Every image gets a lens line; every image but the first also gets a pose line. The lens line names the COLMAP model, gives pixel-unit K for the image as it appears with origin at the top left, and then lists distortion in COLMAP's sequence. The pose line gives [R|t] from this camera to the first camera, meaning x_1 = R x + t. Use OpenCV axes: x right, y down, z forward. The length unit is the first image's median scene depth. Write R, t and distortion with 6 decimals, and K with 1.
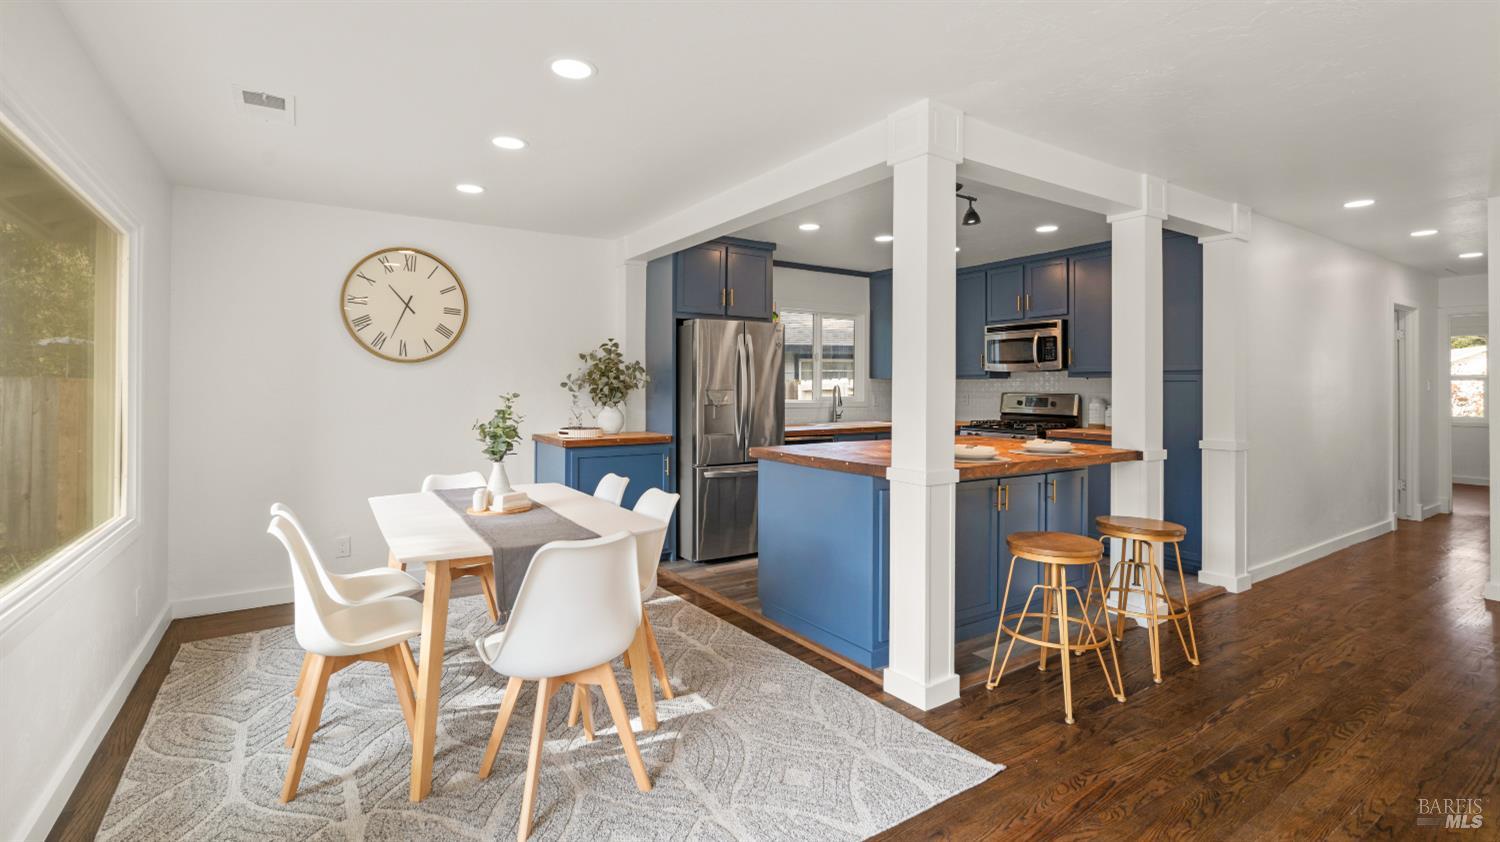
lens RADIAL K [[677.9, 0, 747.0], [0, 677.9, 379.5], [0, 0, 1]] dist [-0.000868, 0.000141]
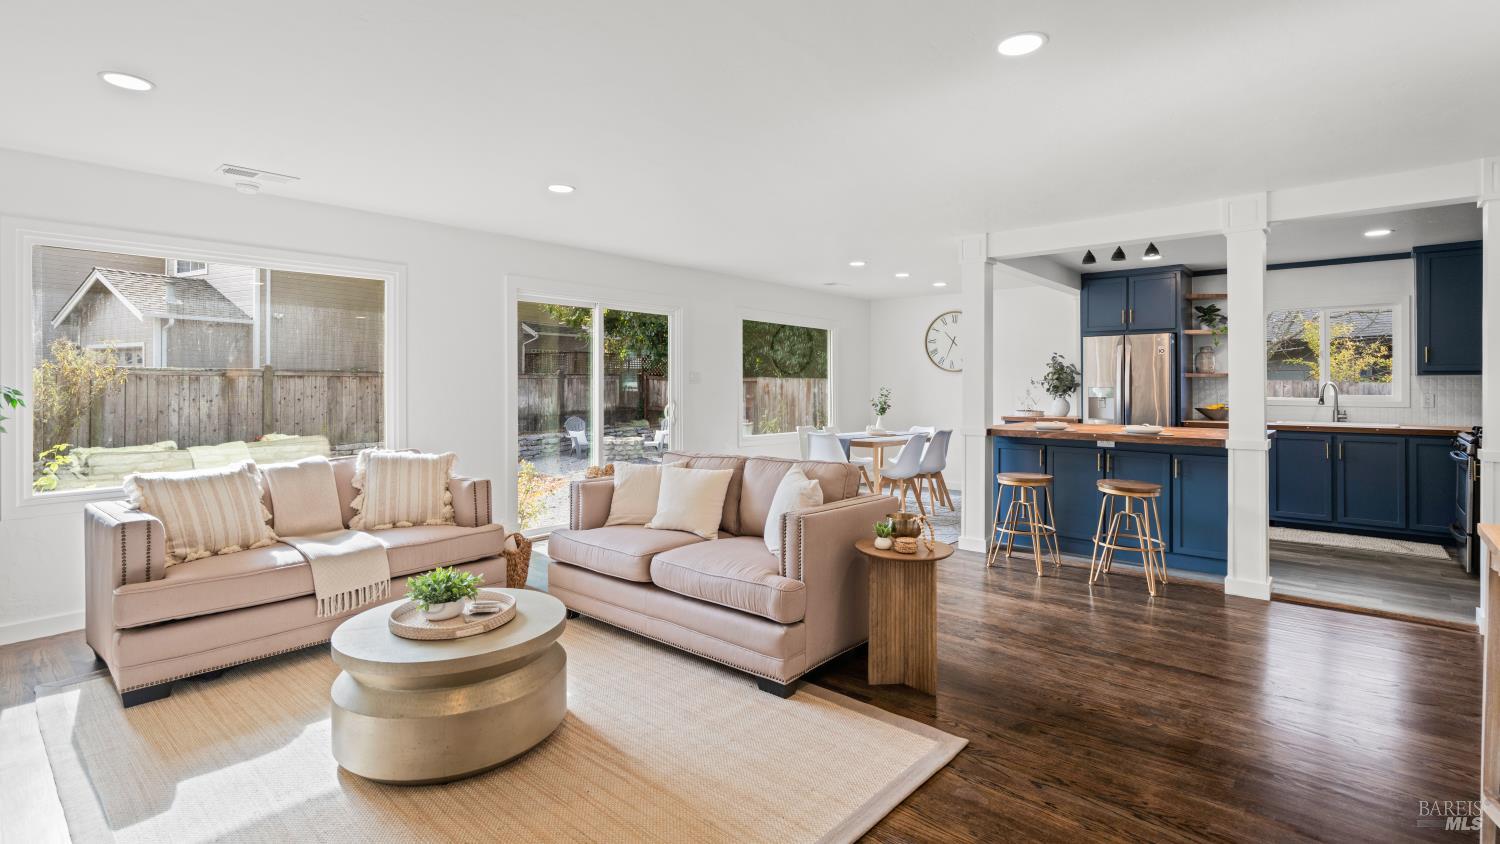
lens RADIAL K [[707.2, 0, 745.4], [0, 707.2, 378.0], [0, 0, 1]] dist [0.001509, 0.000664]
pose [[0.262266, -0.009540, -0.964949, 1.124425], [0.007952, 0.999939, -0.007725, 0.002631], [0.964963, -0.005647, 0.262325, -0.072638]]
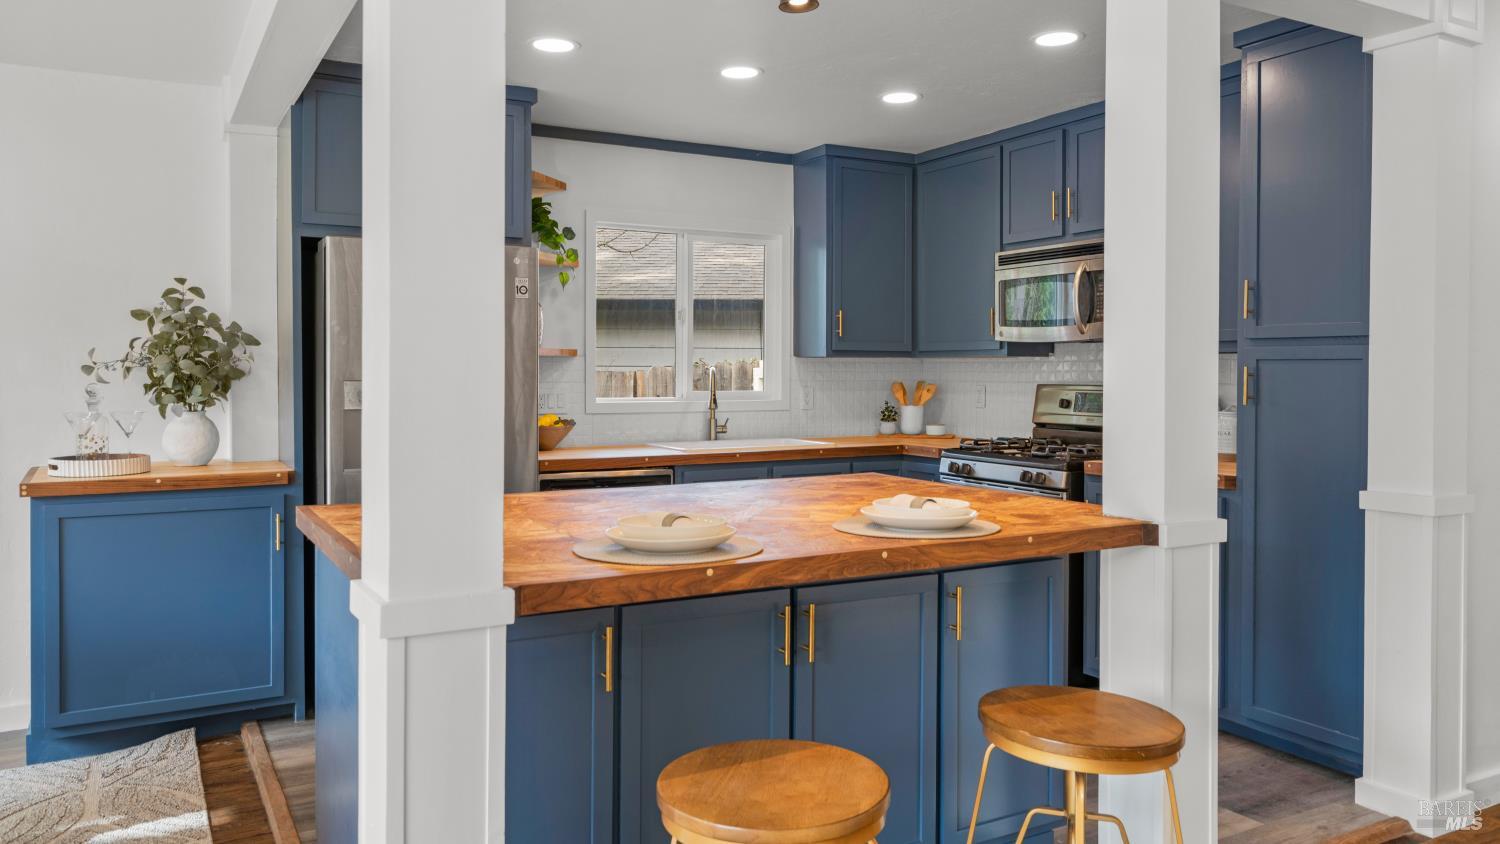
lens RADIAL K [[1064.9, 0, 740.5], [0, 1064.9, 380.6], [0, 0, 1]] dist [0.002781, -0.001761]
pose [[0.997197, -0.000816, -0.074821, 0.274919], [0.002148, 0.999841, 0.017715, 0.002756], [0.074794, -0.017826, 0.997040, 0.234121]]
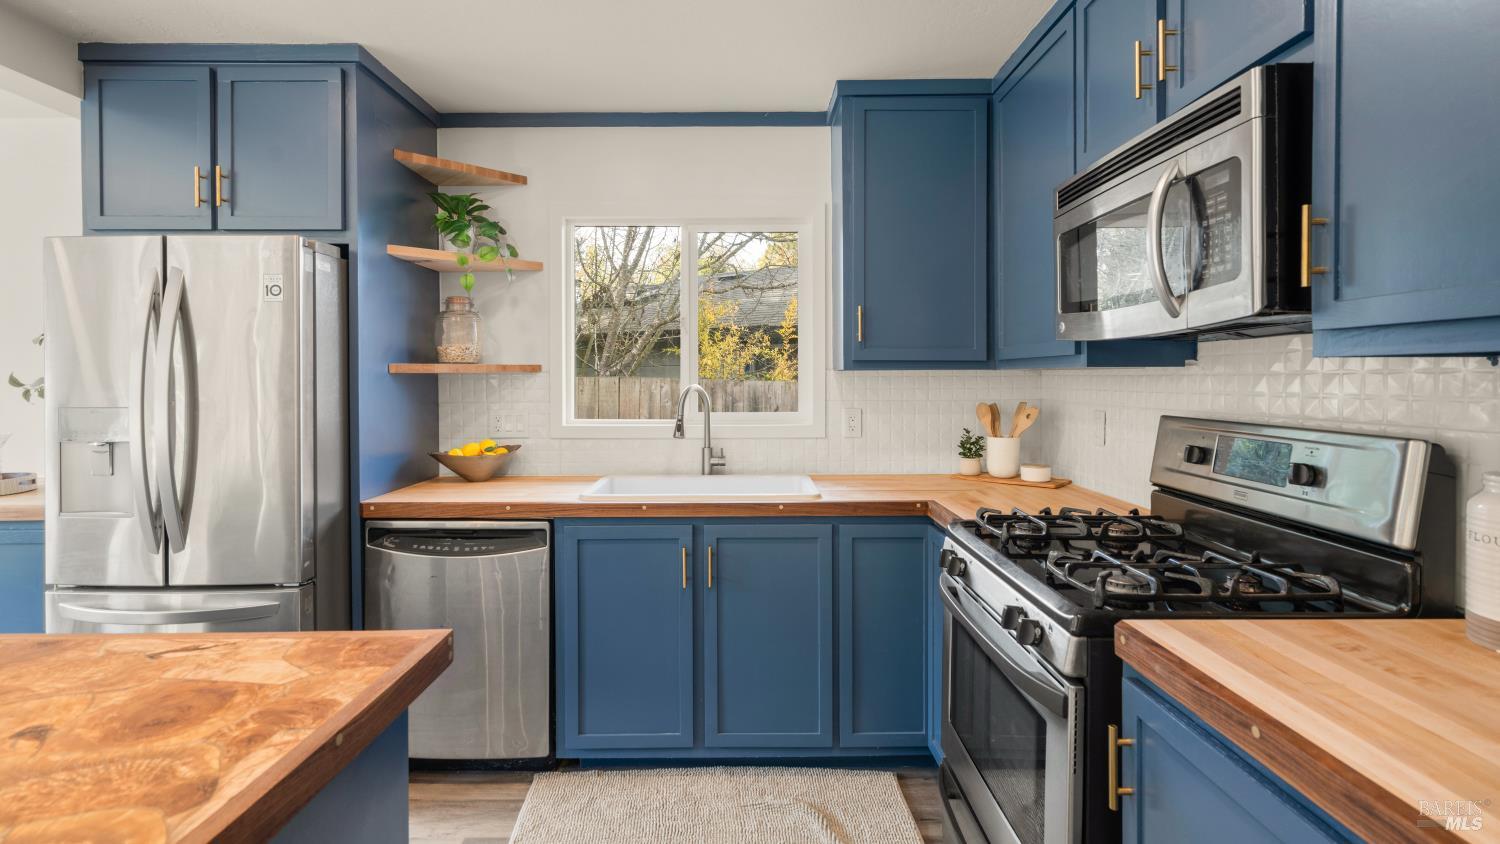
lens RADIAL K [[698.5, 0, 746.3], [0, 698.5, 380.1], [0, 0, 1]] dist [0.000321, 0.001498]
pose [[0.833200, -0.003464, -0.552961, 0.508486], [0.009887, 0.999914, 0.008635, 0.000189], [0.552884, -0.012661, 0.833162, 0.838768]]
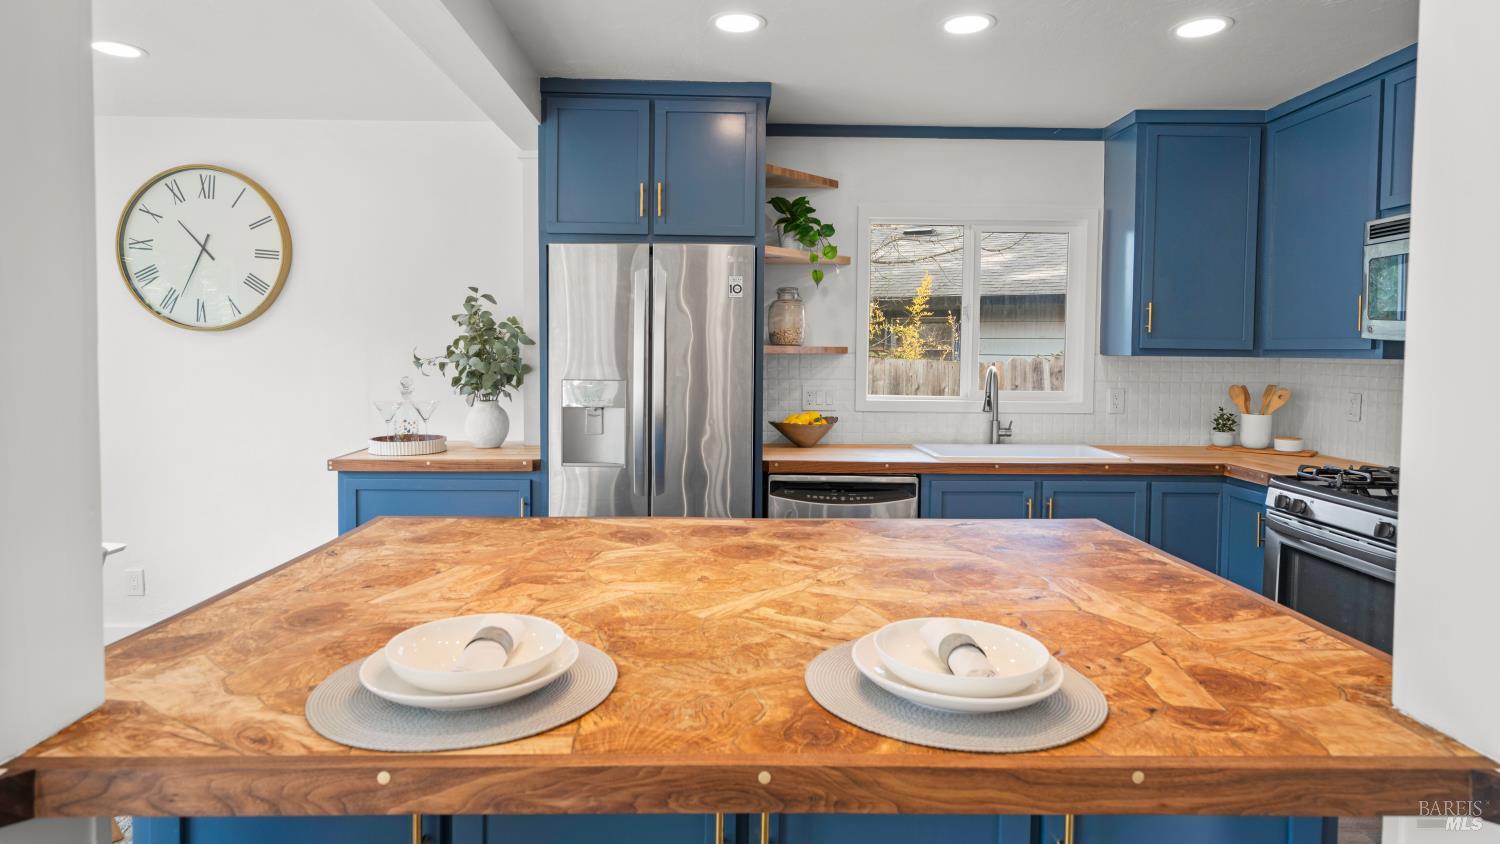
lens RADIAL K [[828.3, 0, 749.1], [0, 828.3, 380.4], [0, 0, 1]] dist [0.008537, 0.001506]
pose [[0.845516, 0.024590, -0.533383, 0.386695], [-0.002886, 0.999135, 0.041487, -0.009764], [0.533941, -0.033538, 0.844856, 0.513028]]
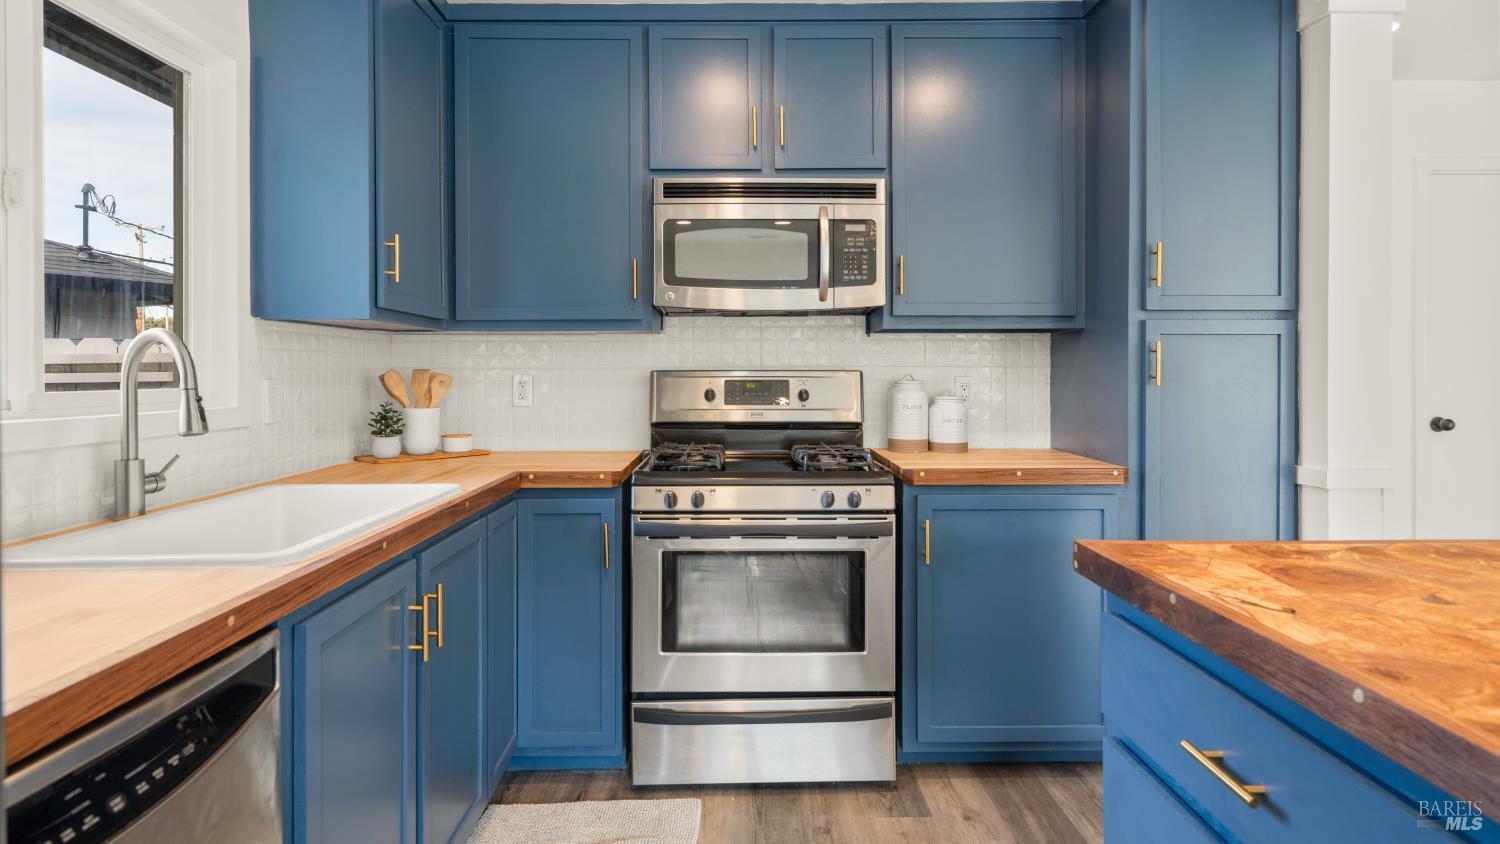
lens RADIAL K [[816.5, 0, 743.9], [0, 816.5, 375.6], [0, 0, 1]] dist [-0.001097, 0.000142]
pose [[0.542374, -0.006690, 0.840110, 0.027164], [-0.004598, 0.999930, 0.010931, 0.022301], [-0.840124, -0.009792, 0.542305, 0.915320]]
